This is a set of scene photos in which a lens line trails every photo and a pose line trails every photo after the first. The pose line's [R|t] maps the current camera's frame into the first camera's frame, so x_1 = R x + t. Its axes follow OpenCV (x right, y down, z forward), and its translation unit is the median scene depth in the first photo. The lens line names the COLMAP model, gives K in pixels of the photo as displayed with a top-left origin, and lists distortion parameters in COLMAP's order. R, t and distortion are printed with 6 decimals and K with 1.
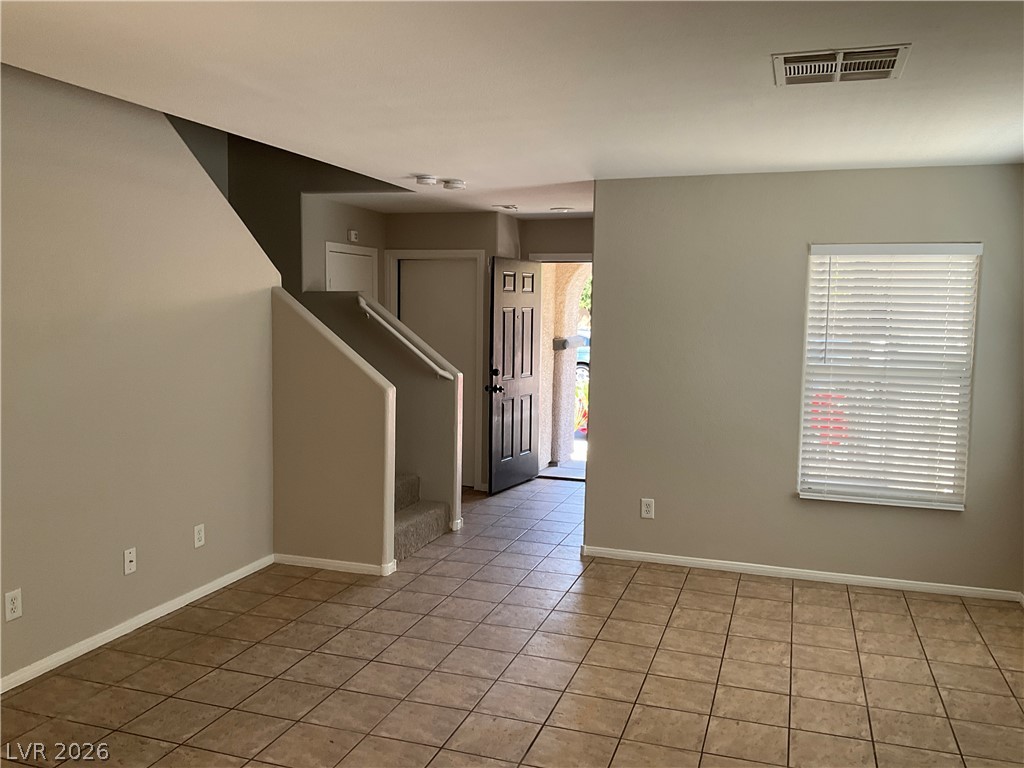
lens RADIAL K [[850.6, 0, 512.0], [0, 850.6, 384.0], [0, 0, 1]] dist [0.094310, -0.188004]
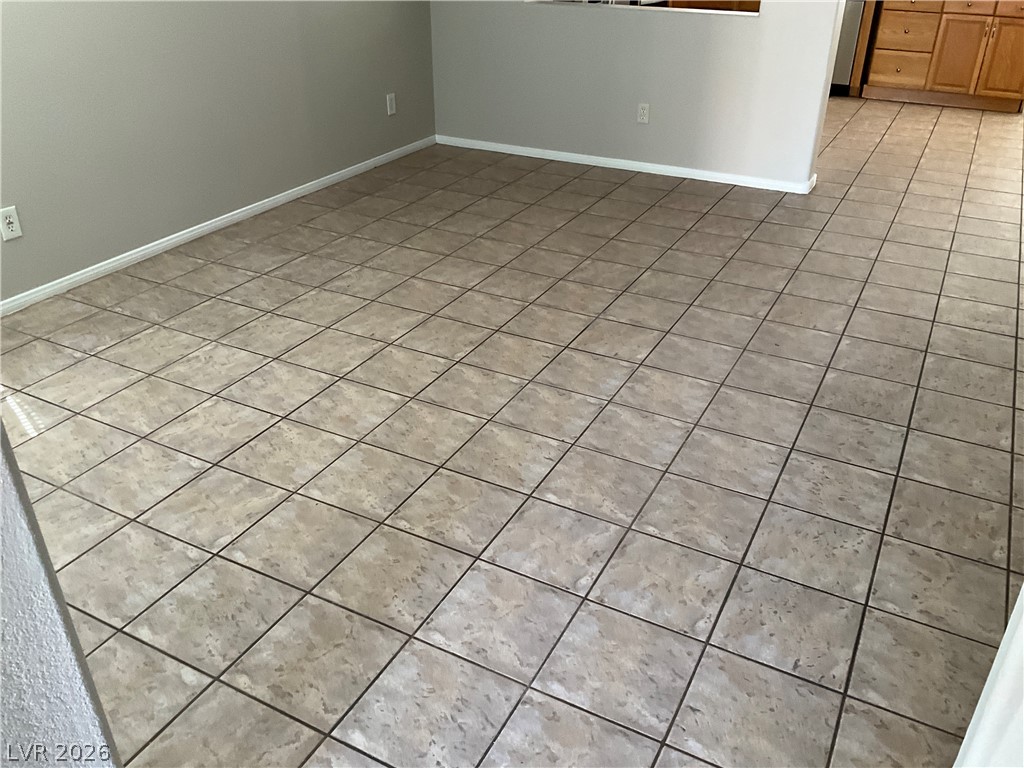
lens RADIAL K [[850.6, 0, 512.0], [0, 850.6, 384.0], [0, 0, 1]] dist [0.094310, -0.188004]
pose [[-0.986323, -0.097617, 0.132807, -0.027378], [-0.005039, 0.823237, 0.567675, -0.095279], [-0.164747, 0.559242, -0.812470, 1.414396]]
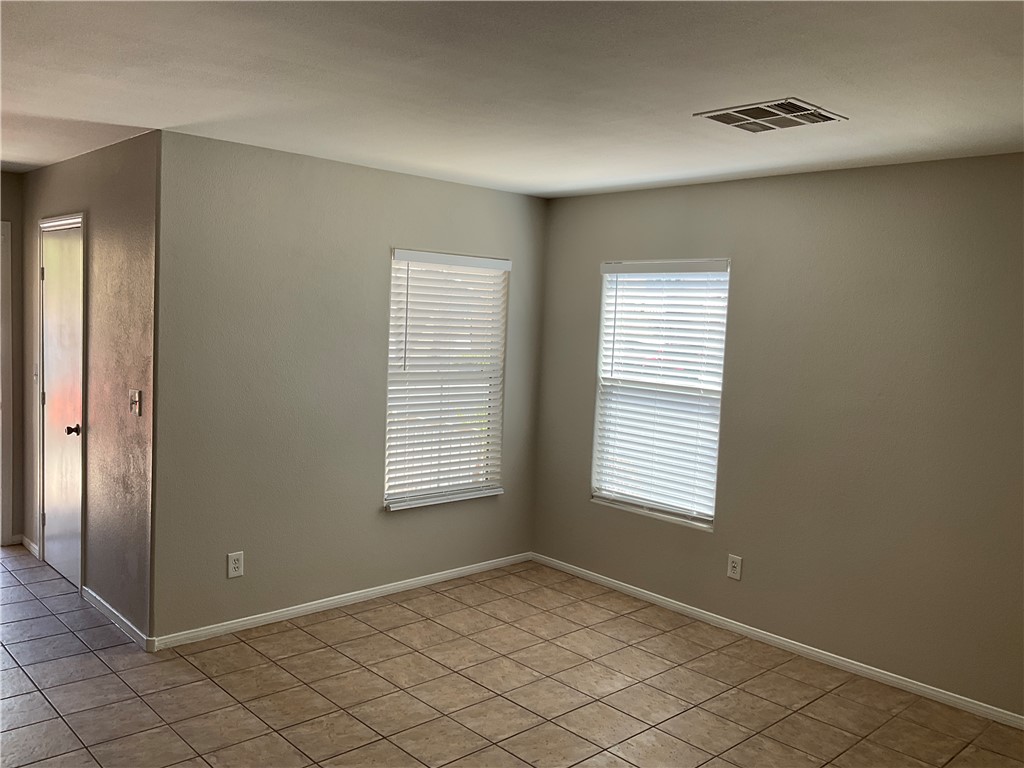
lens RADIAL K [[850.6, 0, 512.0], [0, 850.6, 384.0], [0, 0, 1]] dist [0.094310, -0.188004]
pose [[0.474228, -0.068867, 0.877704, -0.510442], [0.044025, 0.997544, 0.054484, -0.066336], [-0.879301, 0.012803, 0.476095, 0.498187]]
